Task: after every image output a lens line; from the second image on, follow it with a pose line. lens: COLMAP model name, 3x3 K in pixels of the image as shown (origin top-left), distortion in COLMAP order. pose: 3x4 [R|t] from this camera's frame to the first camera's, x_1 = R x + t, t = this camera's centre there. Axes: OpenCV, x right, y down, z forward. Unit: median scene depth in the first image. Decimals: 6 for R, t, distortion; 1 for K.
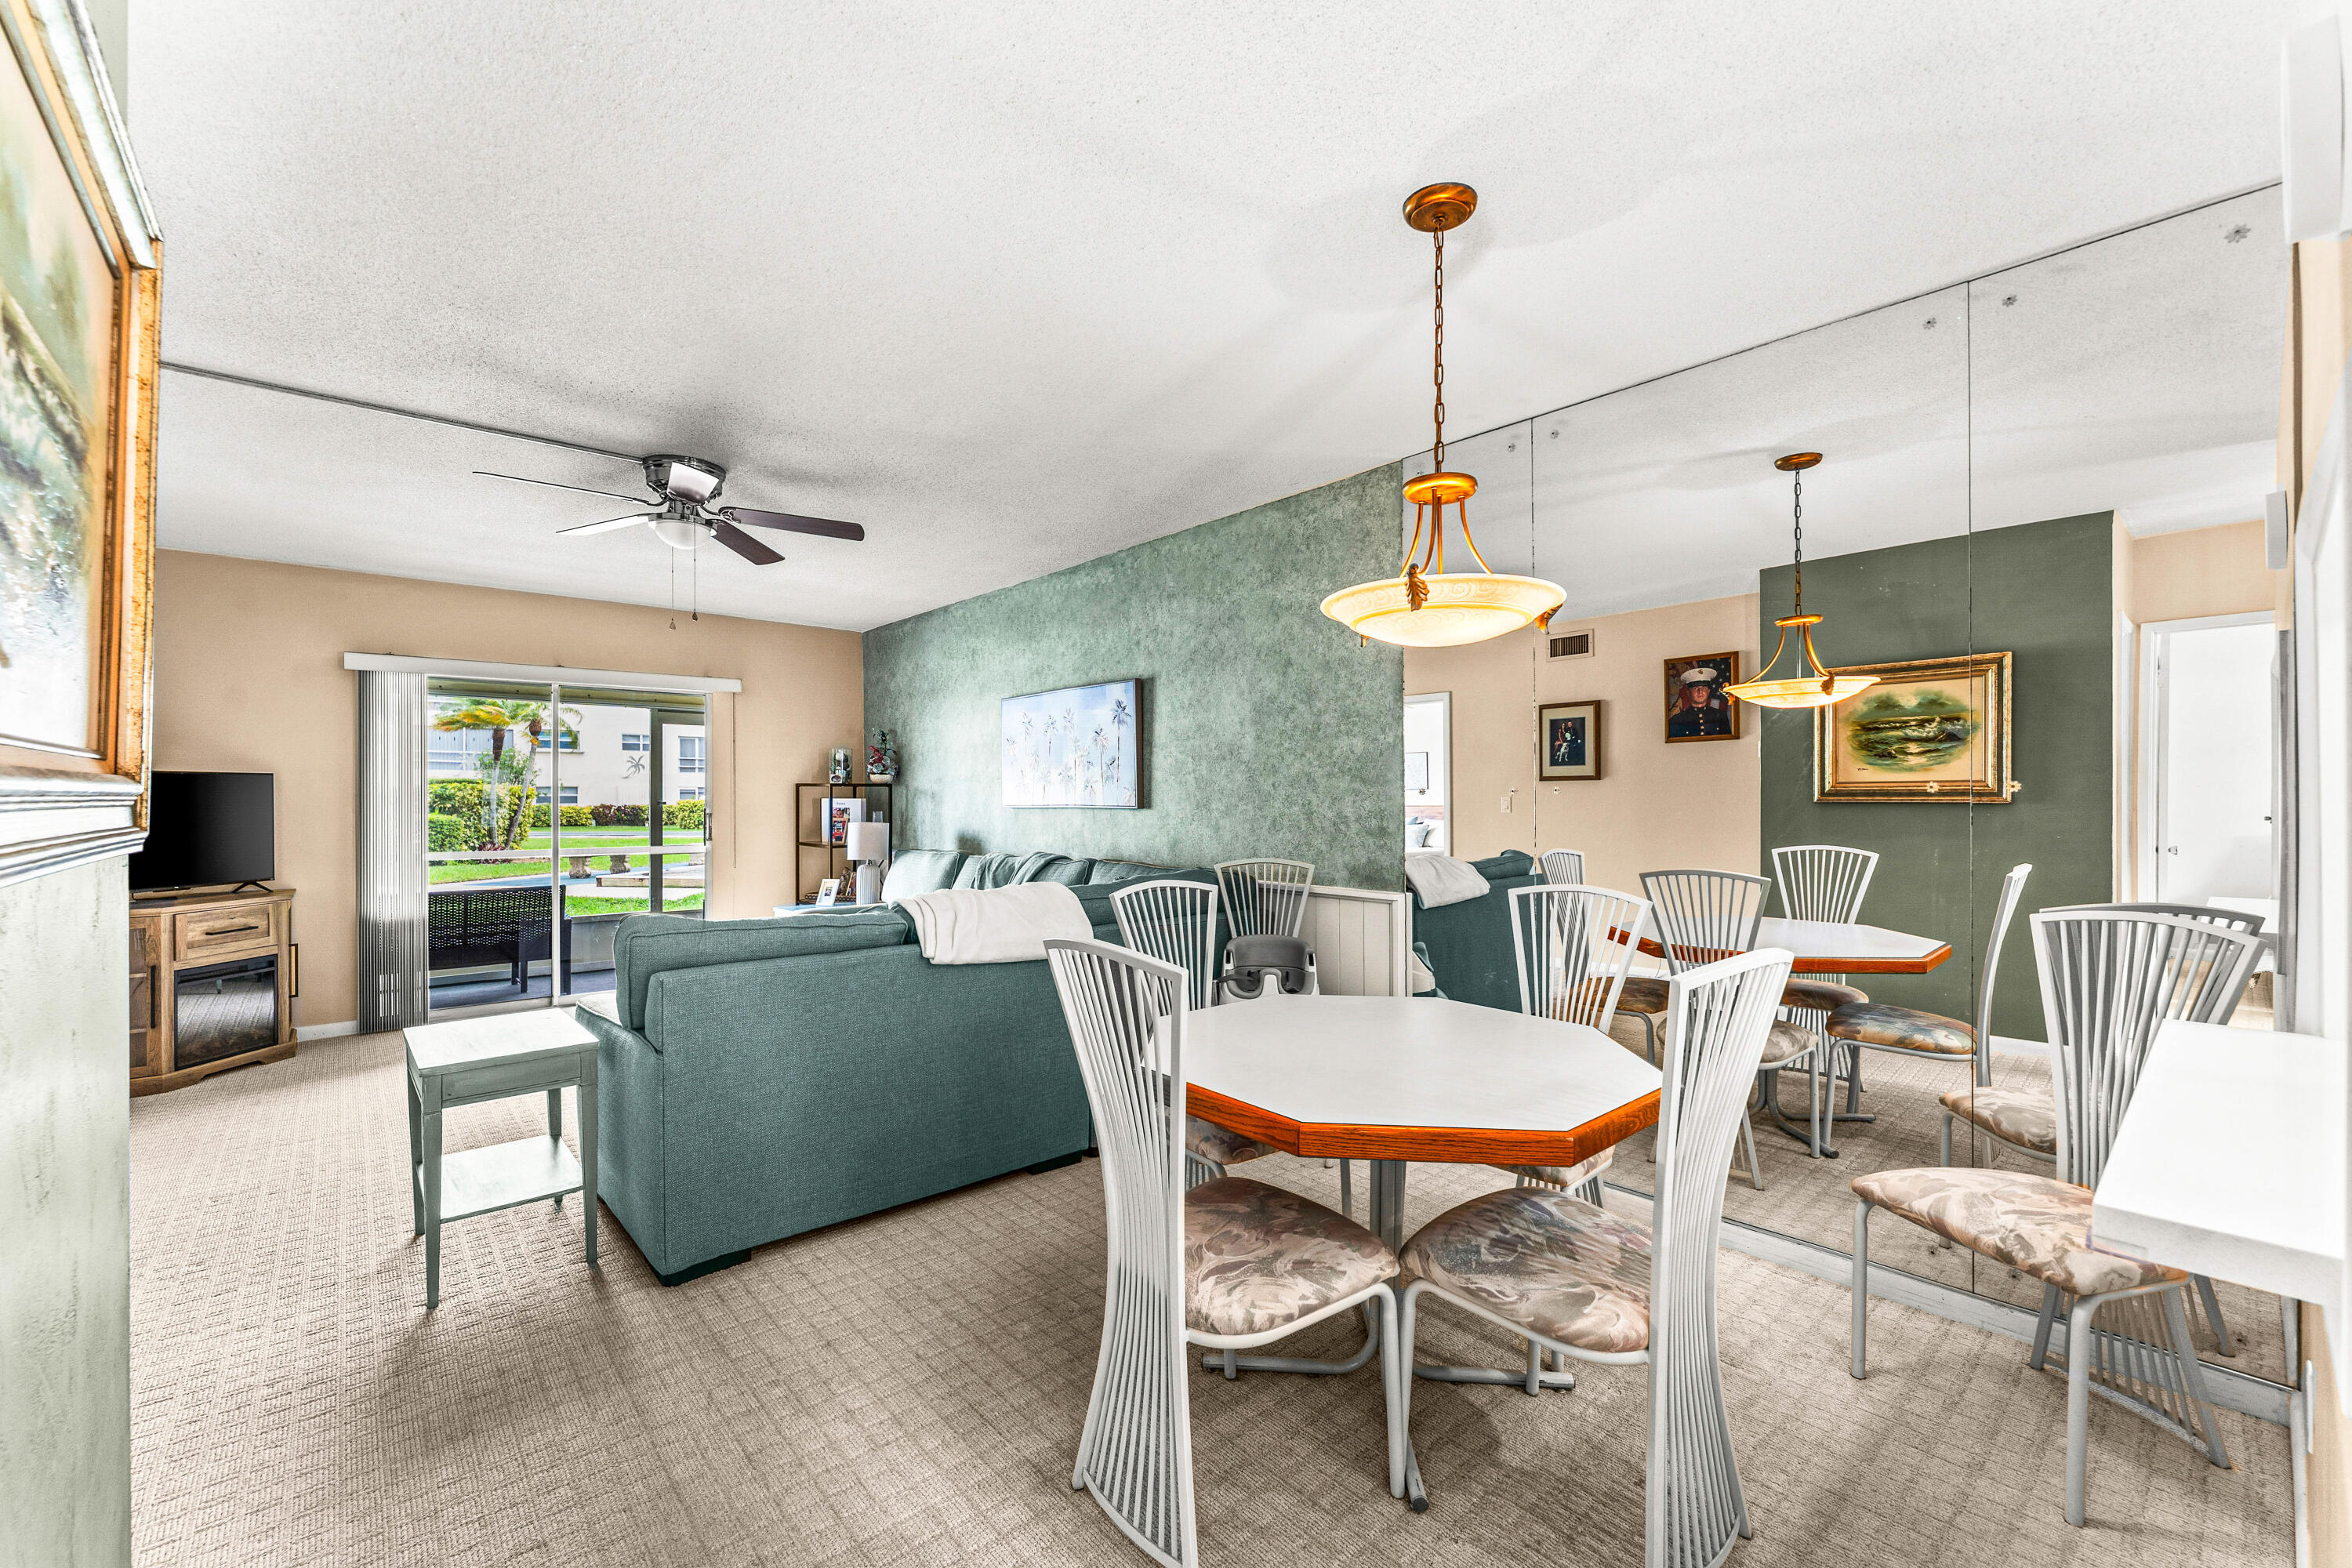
lens RADIAL K [[955.7, 0, 1170.9], [0, 955.7, 798.3], [0, 0, 1]] dist [-0.001113, -0.000264]
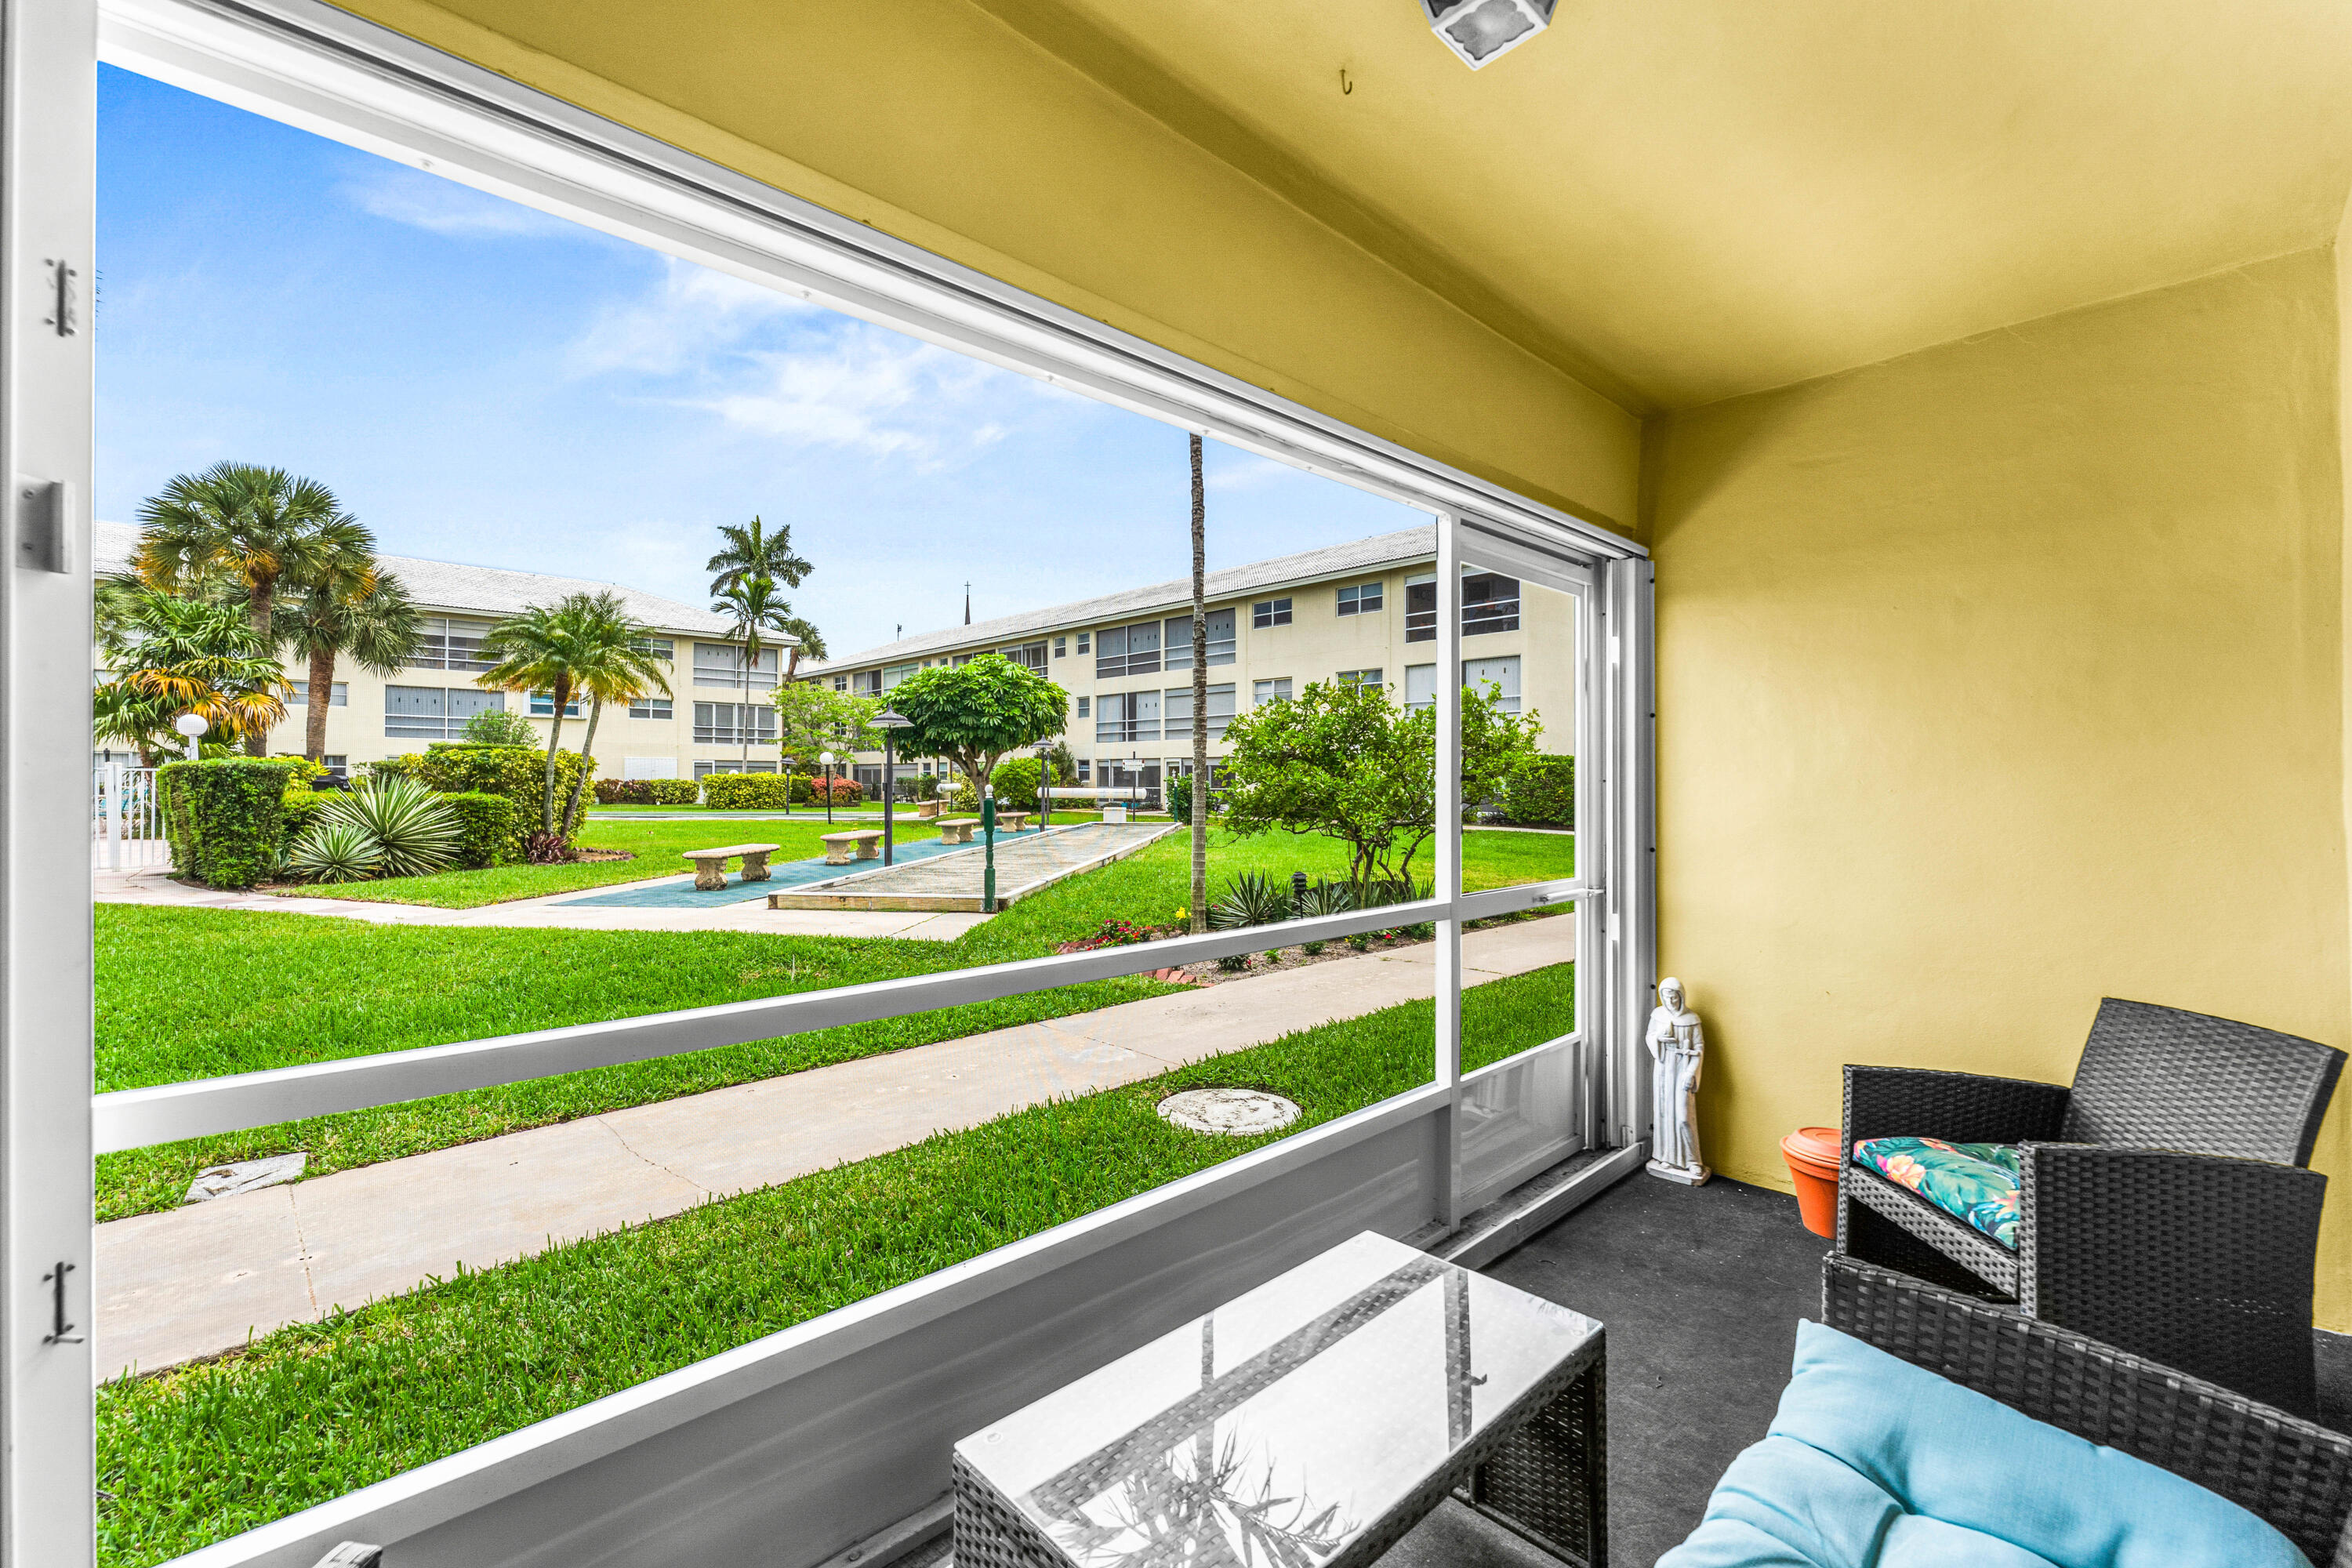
lens RADIAL K [[970.2, 0, 1171.9], [0, 970.2, 792.7], [0, 0, 1]] dist [0.000996, -0.000005]
pose [[0.999605, 0.002639, 0.027985, -1.171332], [-0.003151, 0.999829, 0.018243, 0.007894], [-0.027932, -0.018324, 0.999442, 1.149832]]
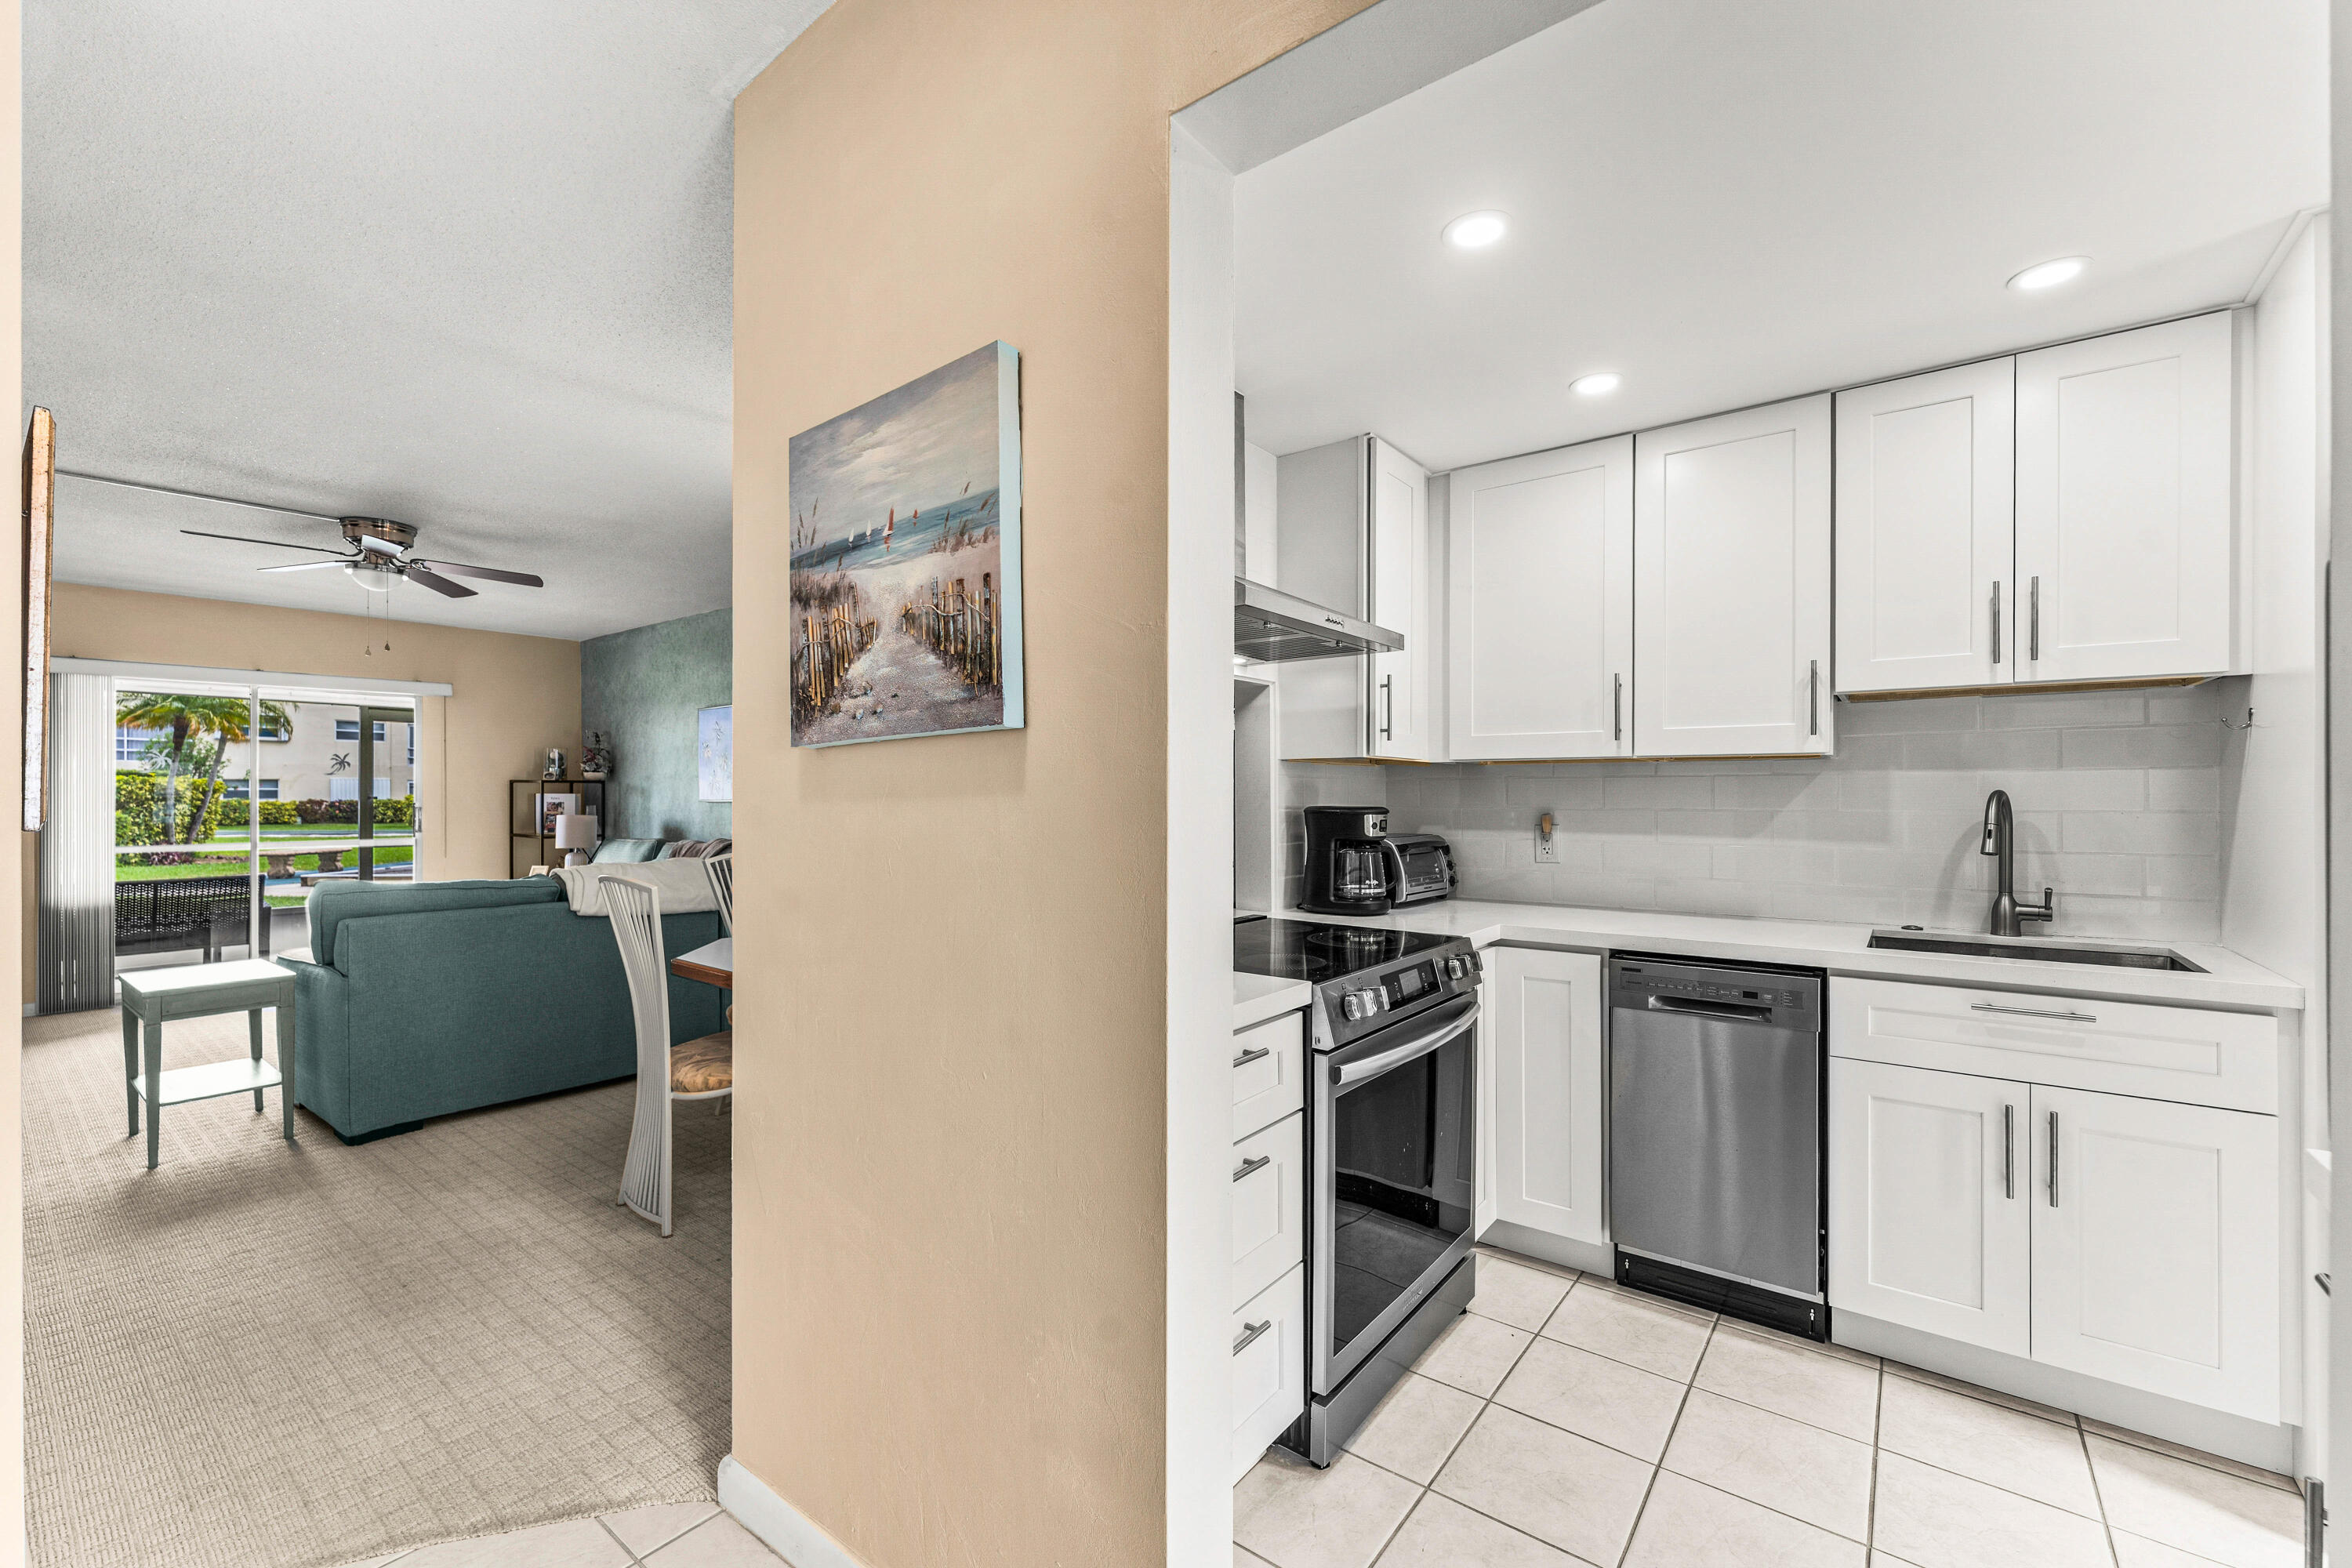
lens RADIAL K [[970.2, 0, 1171.9], [0, 970.2, 792.7], [0, 0, 1]] dist [0.000996, -0.000005]
pose [[0.982343, 0.001521, 0.187085, 0.234406], [-0.001282, 0.999998, -0.001399, -0.000517], [-0.187087, 0.001134, 0.982343, -0.376955]]
